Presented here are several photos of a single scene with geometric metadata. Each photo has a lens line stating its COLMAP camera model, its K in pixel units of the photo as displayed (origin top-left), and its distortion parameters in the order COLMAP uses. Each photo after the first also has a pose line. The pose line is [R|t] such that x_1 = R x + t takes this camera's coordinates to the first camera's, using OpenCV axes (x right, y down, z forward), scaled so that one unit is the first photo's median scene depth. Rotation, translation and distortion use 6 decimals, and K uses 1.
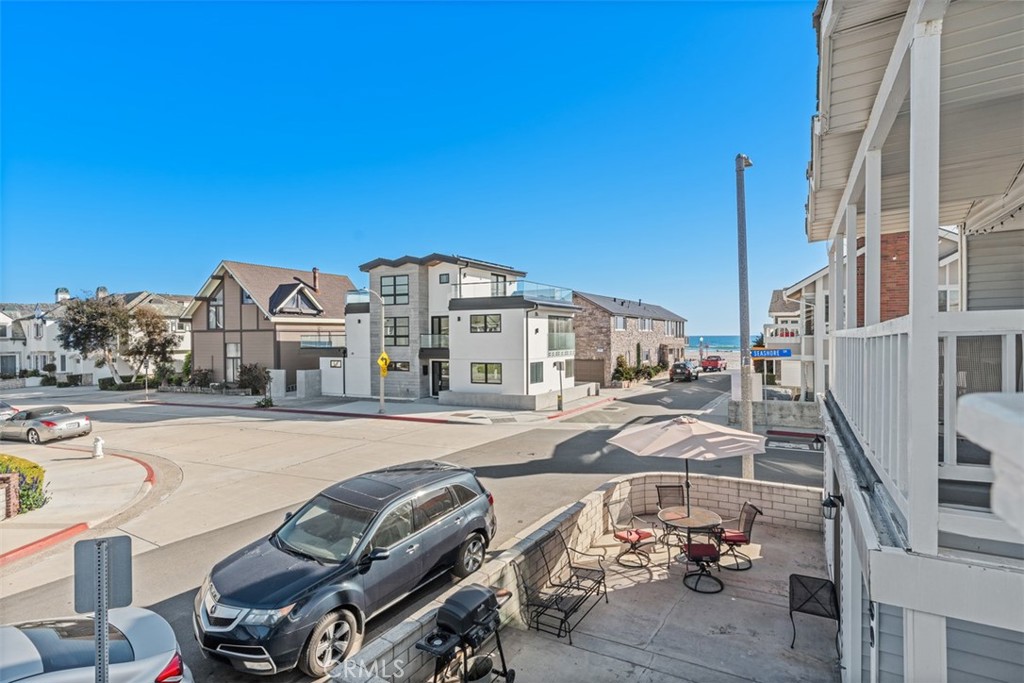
lens RADIAL K [[505.5, 0, 512.1], [0, 505.5, 339.6], [0, 0, 1]] dist [0.001094, 0.000330]
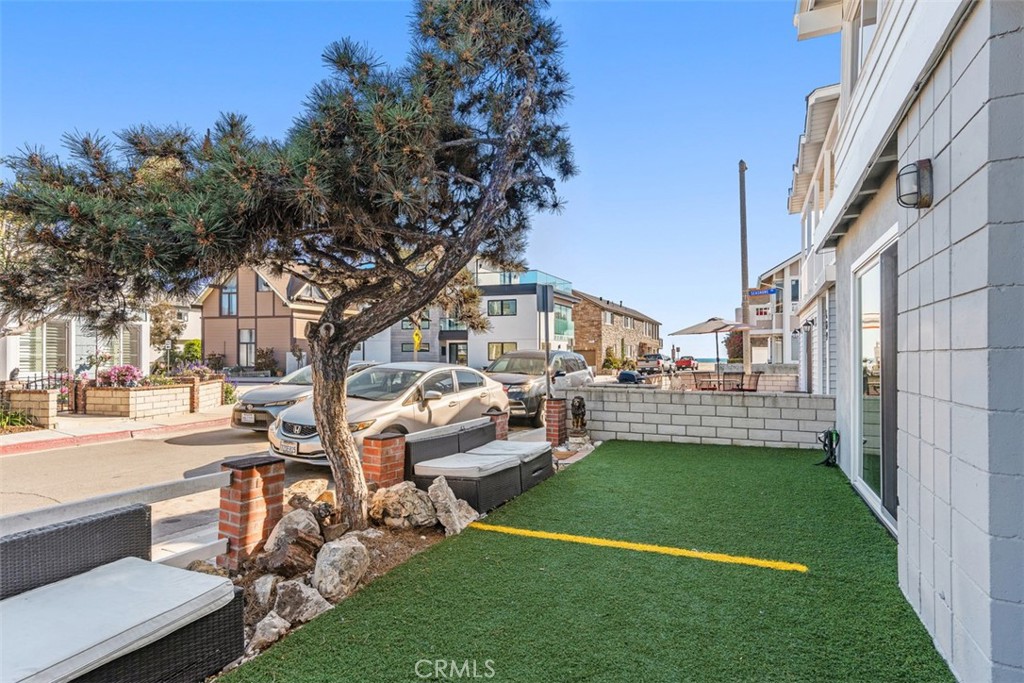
lens RADIAL K [[533.0, 0, 512.6], [0, 533.0, 348.4], [0, 0, 1]] dist [0.024376, 0.000289]
pose [[0.996090, 0.010563, 0.087711, -0.106104], [-0.008636, 0.999714, -0.022320, 0.068335], [-0.087921, 0.021475, 0.995896, -0.149905]]
